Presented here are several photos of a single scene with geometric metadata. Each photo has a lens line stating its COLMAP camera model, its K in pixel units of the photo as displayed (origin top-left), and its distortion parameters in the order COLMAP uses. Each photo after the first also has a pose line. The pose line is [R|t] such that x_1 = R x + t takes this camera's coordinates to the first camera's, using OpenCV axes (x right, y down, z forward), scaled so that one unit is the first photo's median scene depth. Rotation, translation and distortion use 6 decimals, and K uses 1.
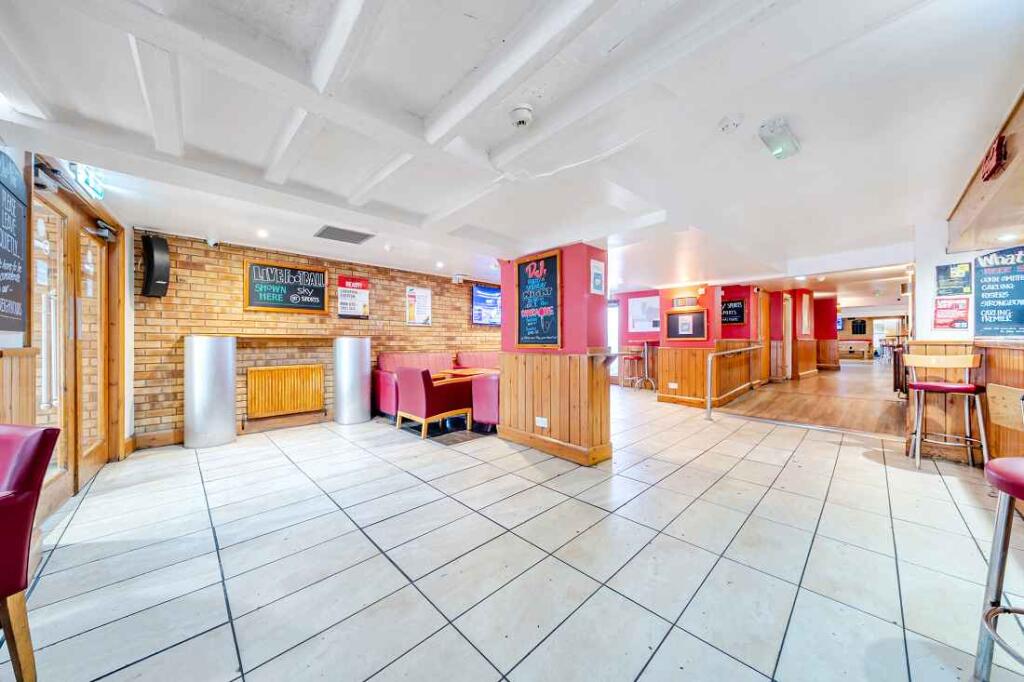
lens RADIAL K [[349.6, 0, 512.0], [0, 349.6, 341.0], [0, 0, 1]] dist [0.000402, 0.000033]
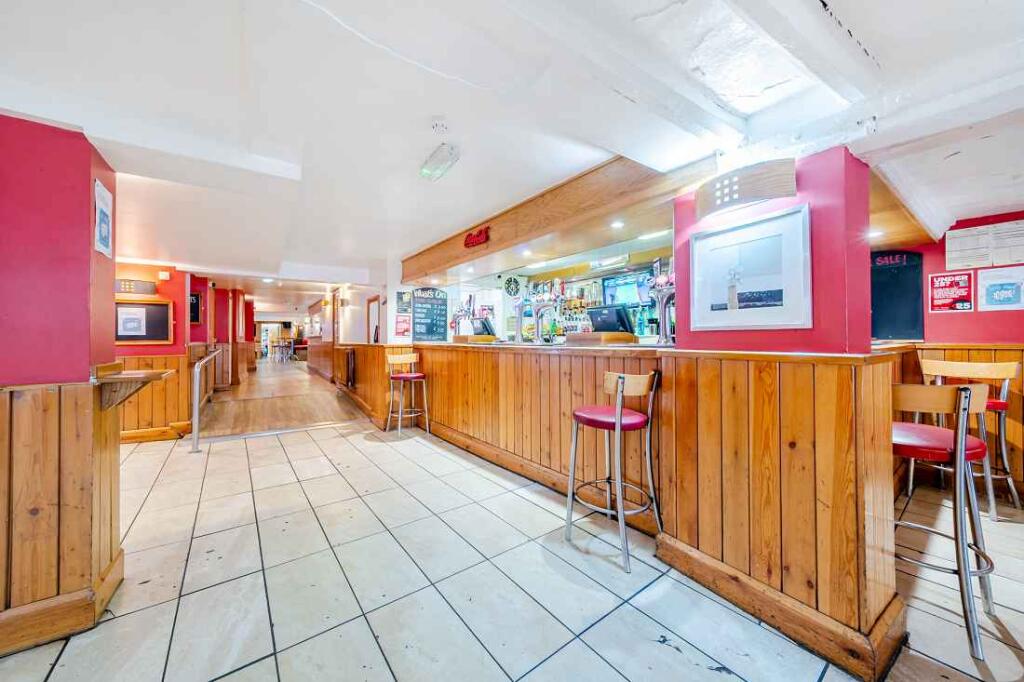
lens RADIAL K [[360.3, 0, 508.7], [0, 360.3, 336.1], [0, 0, 1]] dist [-0.000196, -0.000016]
pose [[0.116449, 0.013888, 0.993100, -0.180897], [0.001955, 0.999897, -0.014212, -0.012837], [-0.993195, 0.003596, 0.116410, 0.381021]]
